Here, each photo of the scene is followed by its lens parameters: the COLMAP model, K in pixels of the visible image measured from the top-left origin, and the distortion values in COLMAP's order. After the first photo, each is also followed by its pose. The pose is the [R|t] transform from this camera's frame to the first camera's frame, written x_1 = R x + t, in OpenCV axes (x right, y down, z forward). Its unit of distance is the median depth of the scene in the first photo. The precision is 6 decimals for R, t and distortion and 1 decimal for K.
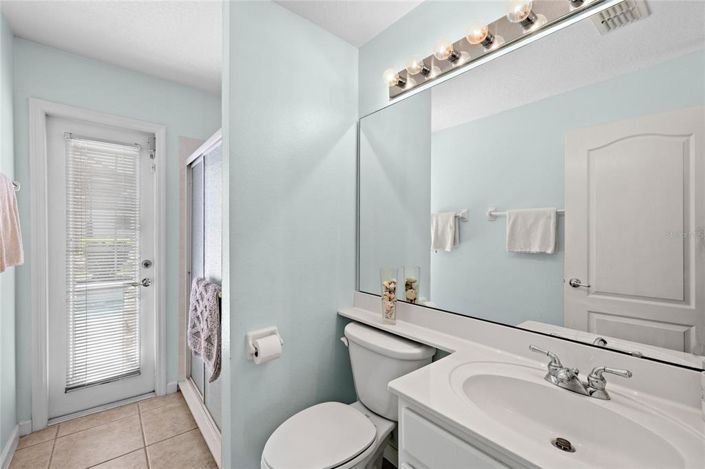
lens RADIAL K [[299.9, 0, 350.8], [0, 299.9, 235.4], [0, 0, 1]] dist [0.000264, -0.000015]
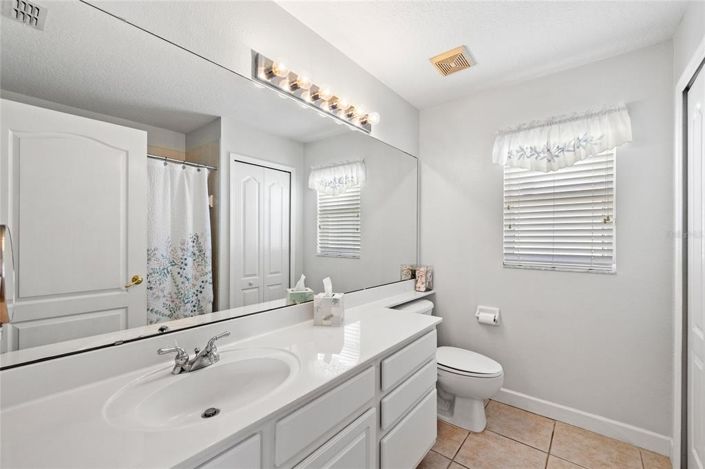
lens RADIAL K [[299.9, 0, 350.5], [0, 299.9, 236.6], [0, 0, 1]] dist [0.000264, -0.000015]
pose [[-0.202275, -0.004749, 0.979317, -0.480727], [-0.005134, 0.999980, 0.003789, -0.001774], [-0.979315, -0.004261, -0.202295, 0.614499]]
